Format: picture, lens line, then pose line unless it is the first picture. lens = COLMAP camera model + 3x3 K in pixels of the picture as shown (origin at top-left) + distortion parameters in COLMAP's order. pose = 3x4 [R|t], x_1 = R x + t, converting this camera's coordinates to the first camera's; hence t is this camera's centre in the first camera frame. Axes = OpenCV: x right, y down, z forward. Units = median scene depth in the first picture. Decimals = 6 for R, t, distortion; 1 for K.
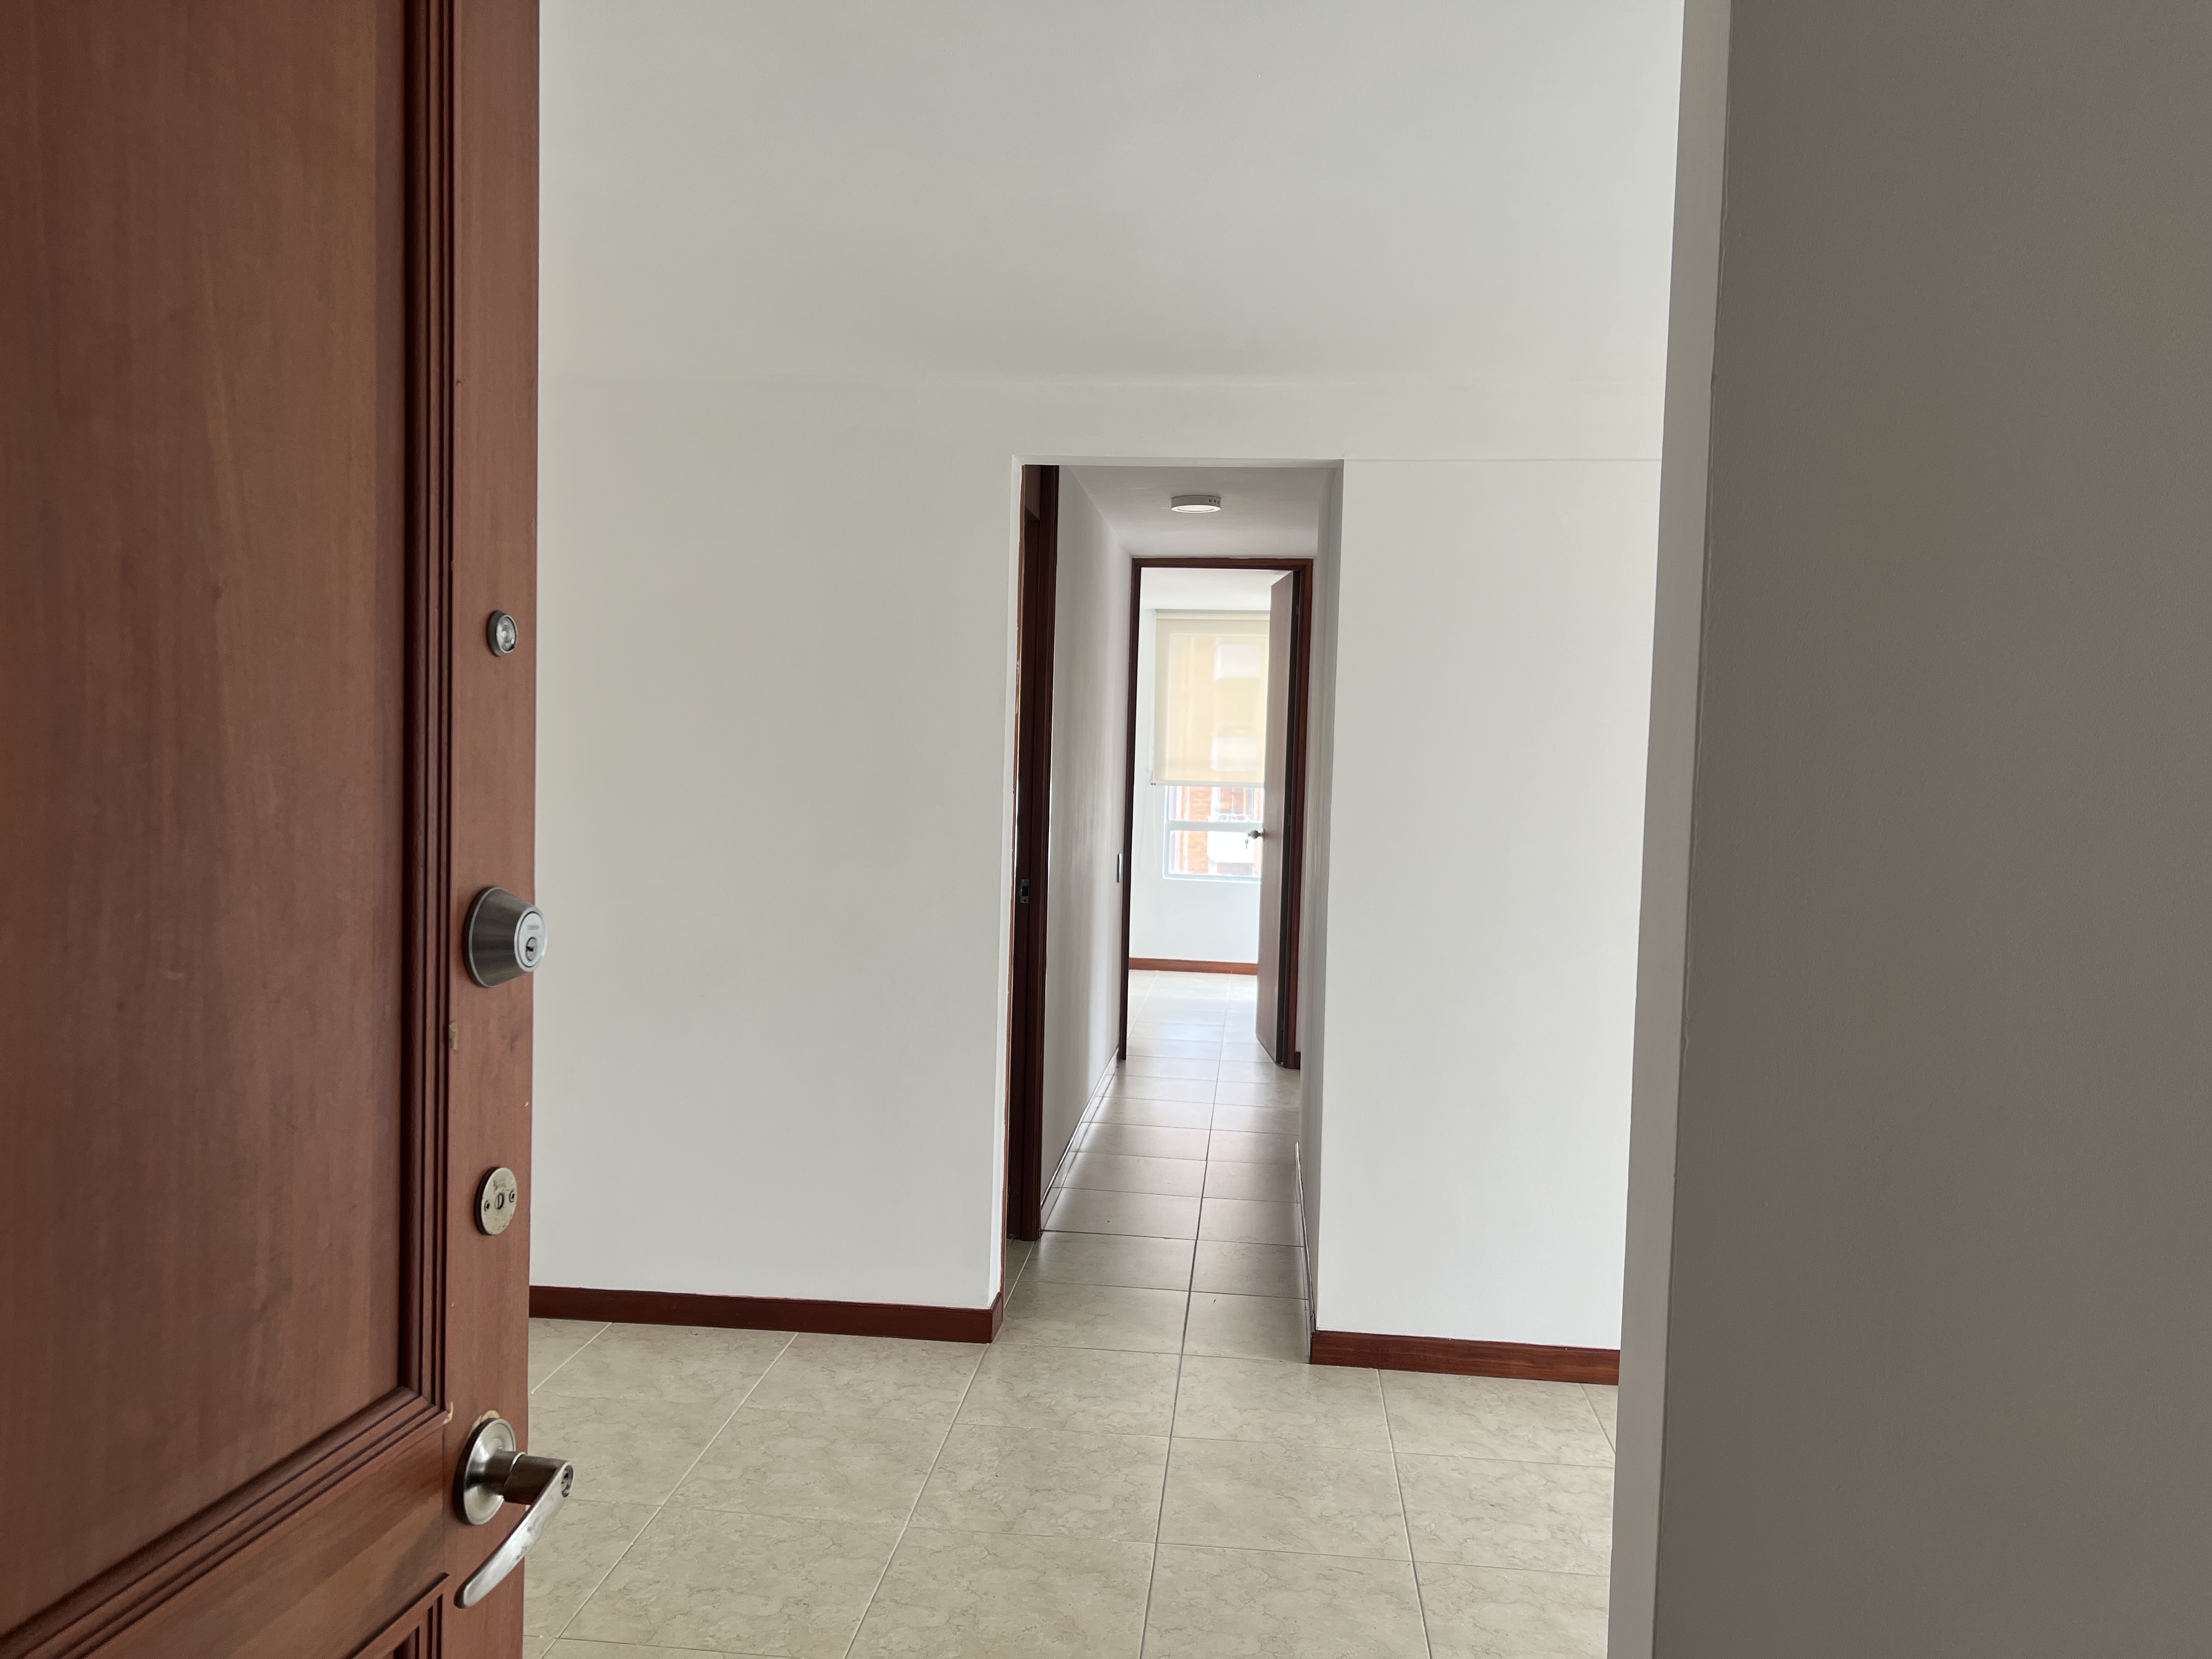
lens RADIAL K [[1660.7, 0, 1112.5], [0, 1660.7, 899.7], [0, 0, 1]] dist [0.069719, -0.078133]
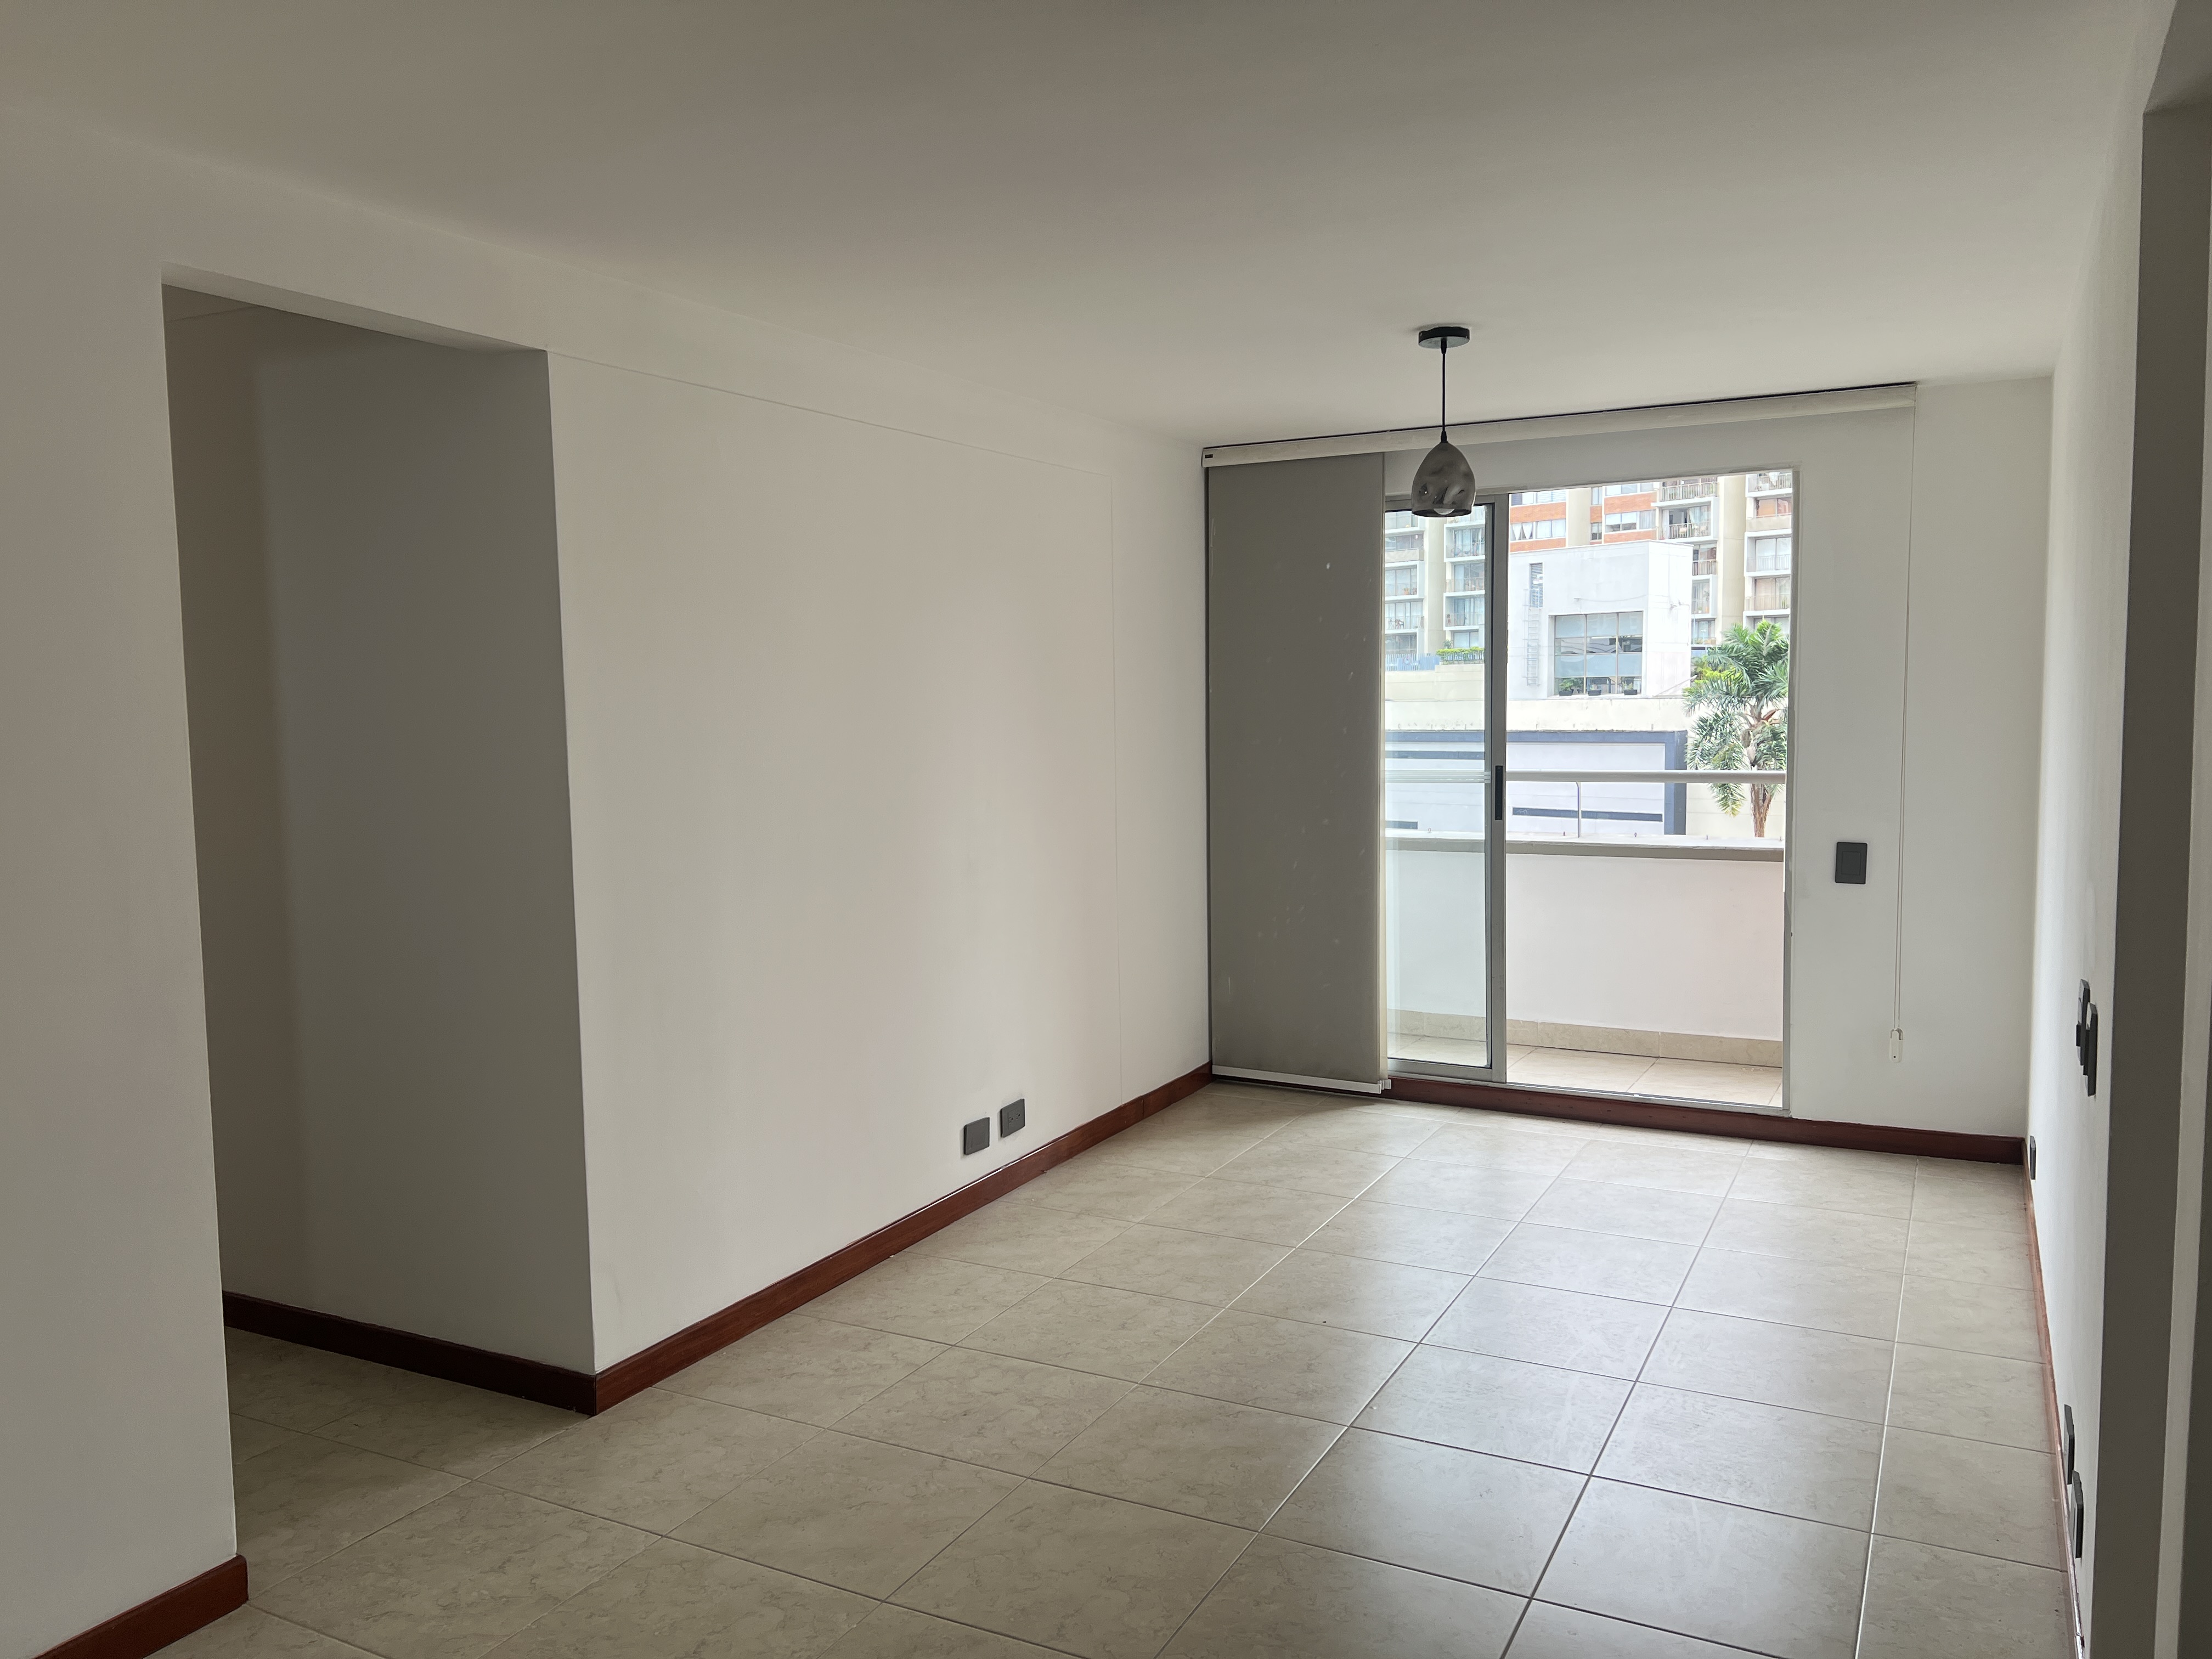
lens RADIAL K [[1660.7, 0, 1095.7], [0, 1660.7, 840.3], [0, 0, 1]] dist [0.069719, -0.078133]
pose [[0.382704, -0.118368, 0.916257, -0.547844], [0.111800, 0.990404, 0.081250, -0.056036], [-0.917082, 0.071342, 0.392265, 0.416050]]
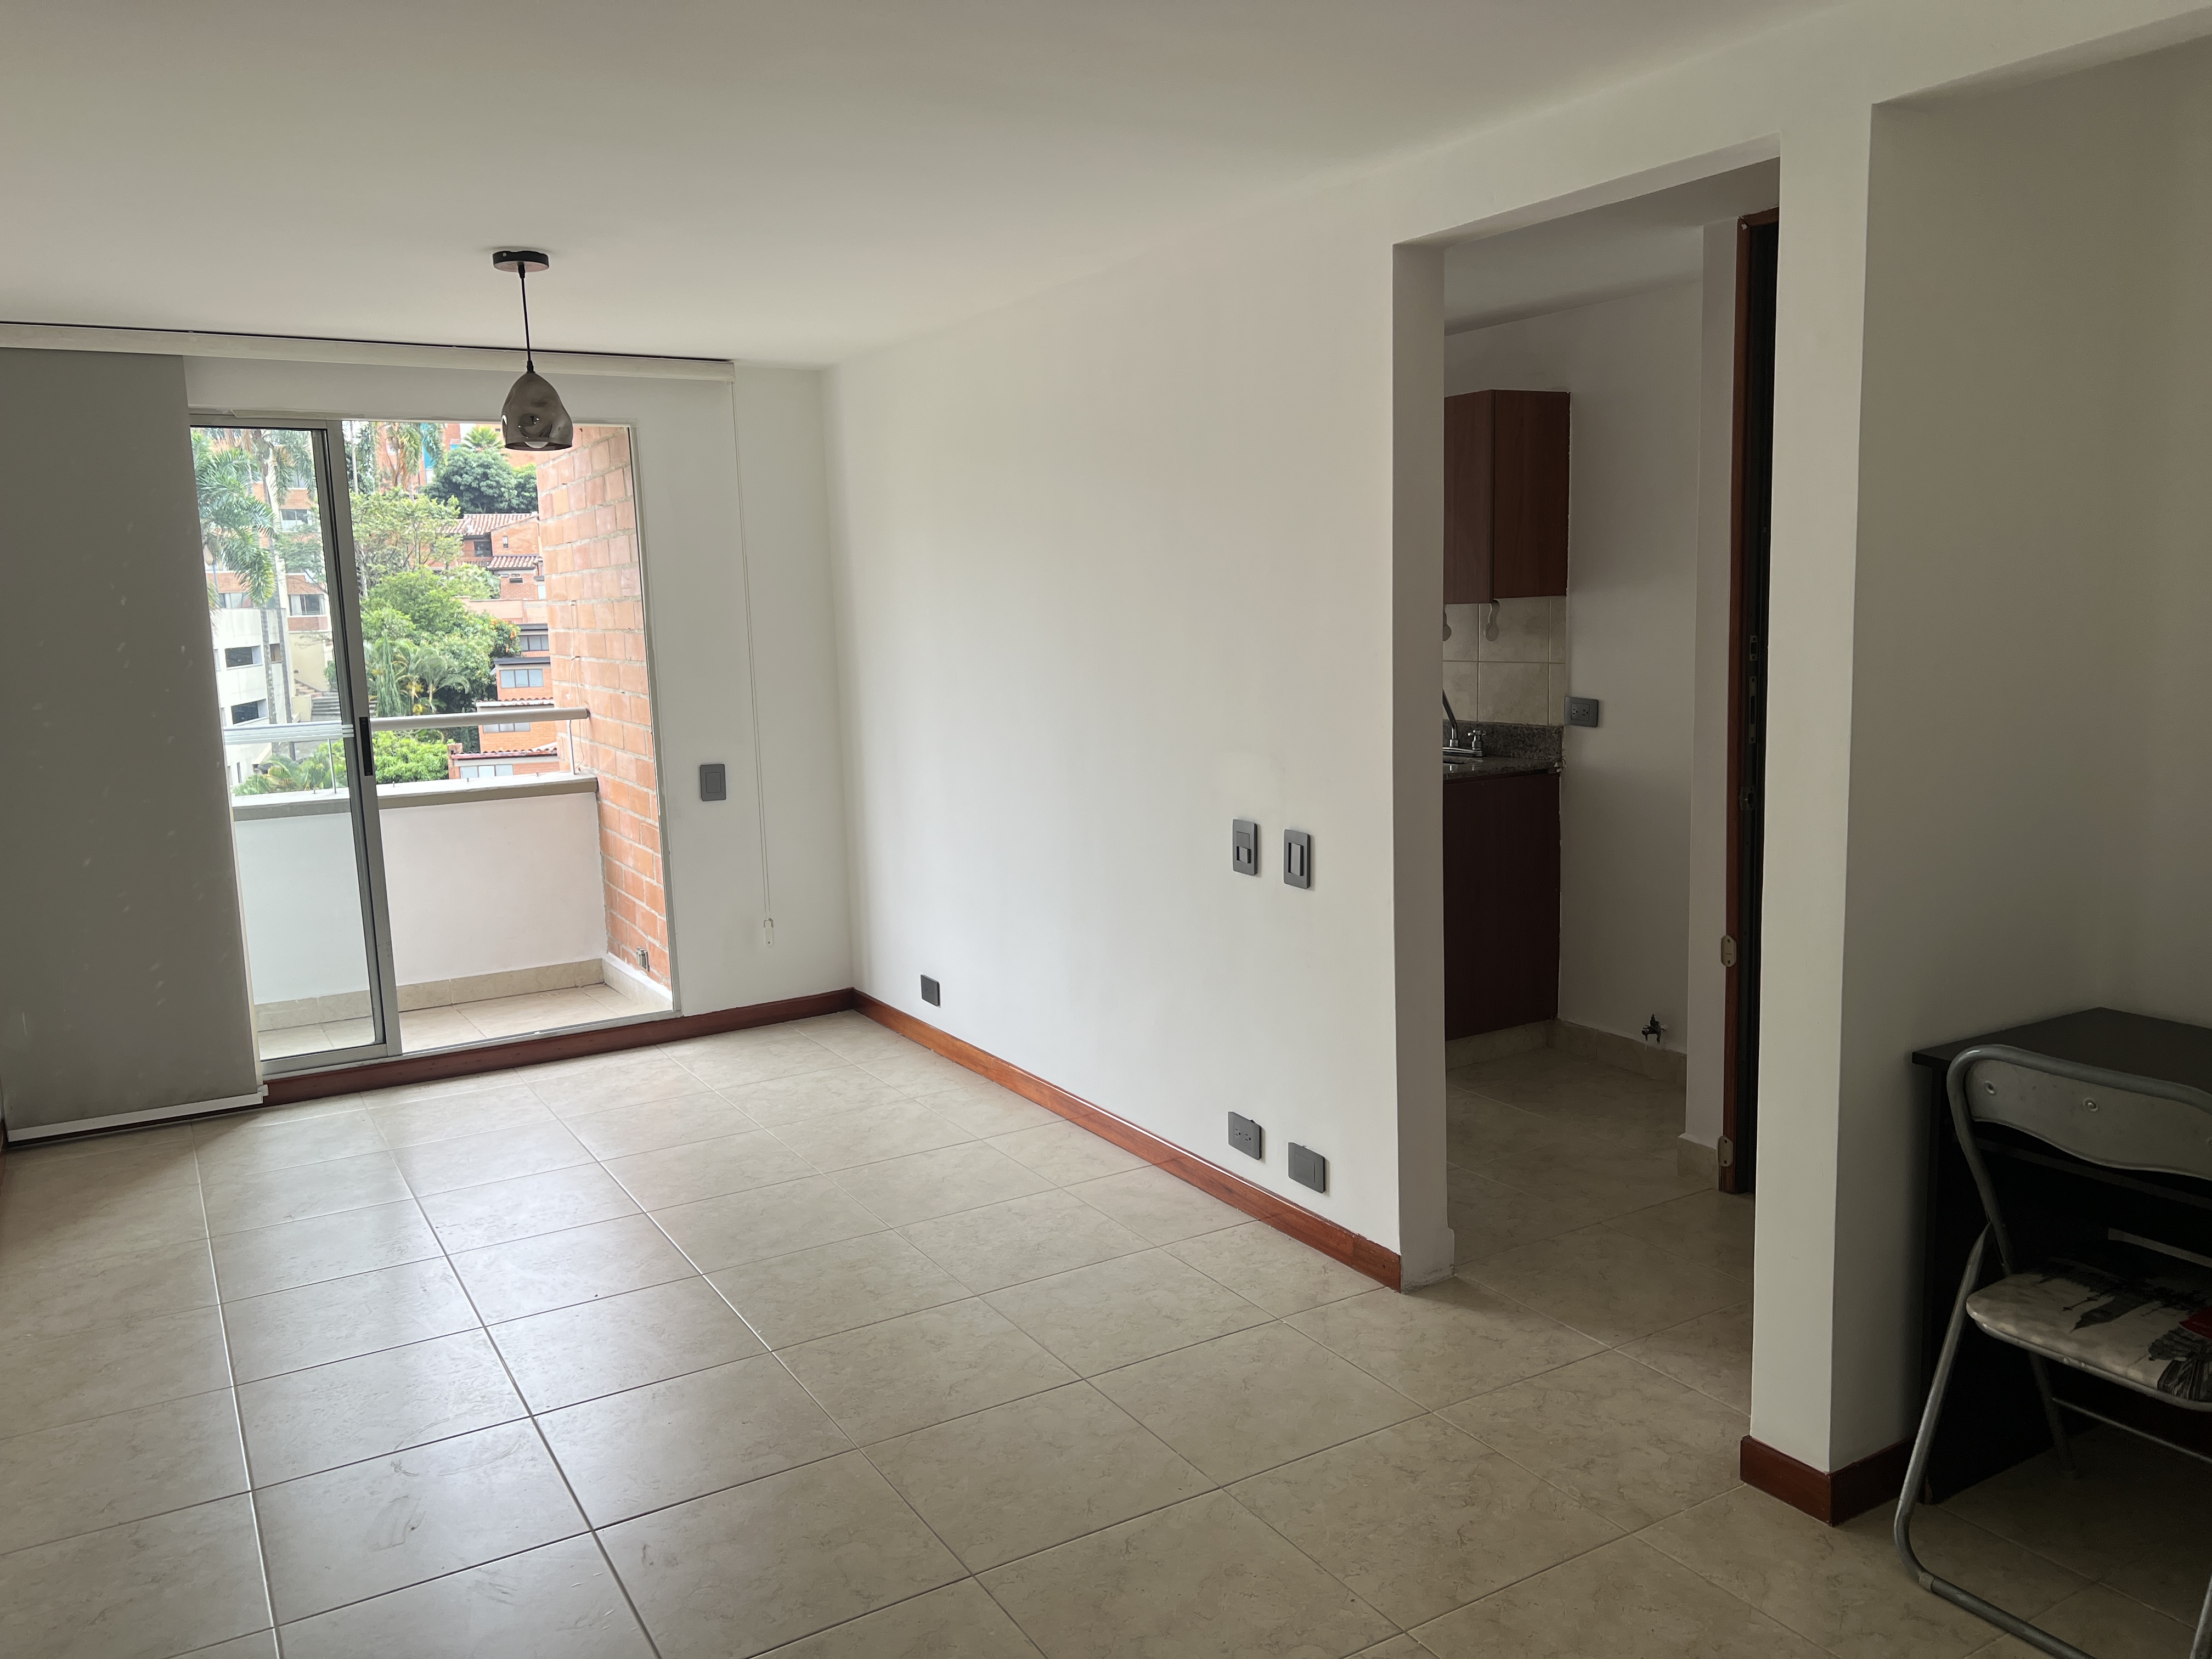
lens RADIAL K [[1660.7, 0, 1108.2], [0, 1660.7, 831.9], [0, 0, 1]] dist [0.069719, -0.078133]
pose [[-0.587755, -0.125287, 0.799279, -0.516938], [0.087762, 0.972233, 0.216934, -0.113244], [-0.804265, 0.197650, -0.560440, 0.947929]]
